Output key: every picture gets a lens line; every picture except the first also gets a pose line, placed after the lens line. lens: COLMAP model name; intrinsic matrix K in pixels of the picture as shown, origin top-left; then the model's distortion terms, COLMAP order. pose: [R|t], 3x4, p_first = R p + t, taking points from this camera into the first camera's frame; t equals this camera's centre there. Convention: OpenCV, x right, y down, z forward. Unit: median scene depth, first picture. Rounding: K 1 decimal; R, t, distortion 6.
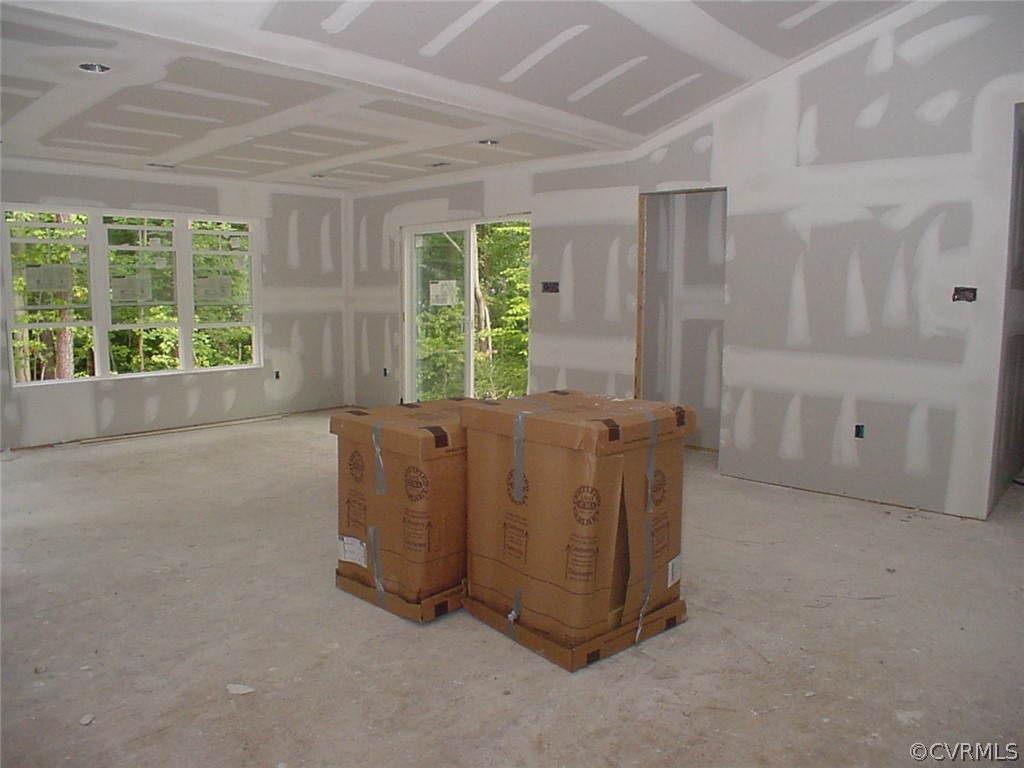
lens RADIAL K [[743.3, 0, 503.0], [0, 743.3, 380.5], [0, 0, 1]] dist [-0.159216, 0.086313]
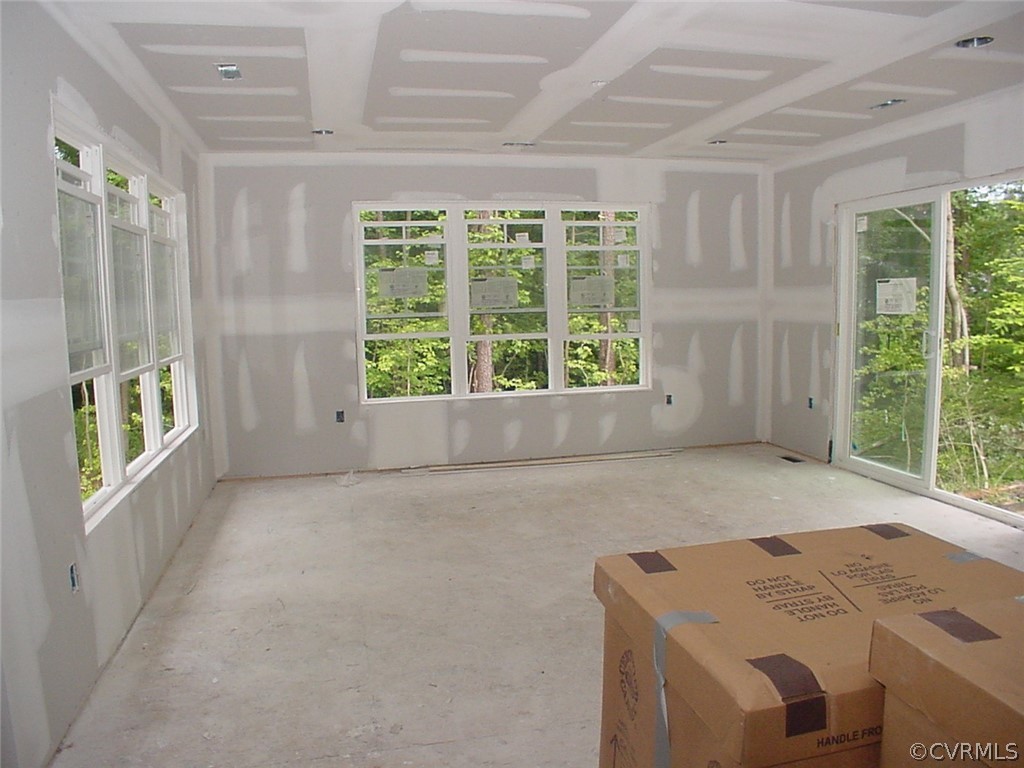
lens RADIAL K [[743.3, 0, 503.0], [0, 743.3, 380.5], [0, 0, 1]] dist [-0.159216, 0.086313]
pose [[0.825725, 0.042659, -0.562457, -0.006516], [-0.042266, 0.999012, 0.013720, -0.031793], [0.562487, 0.012444, 0.826712, 0.234809]]
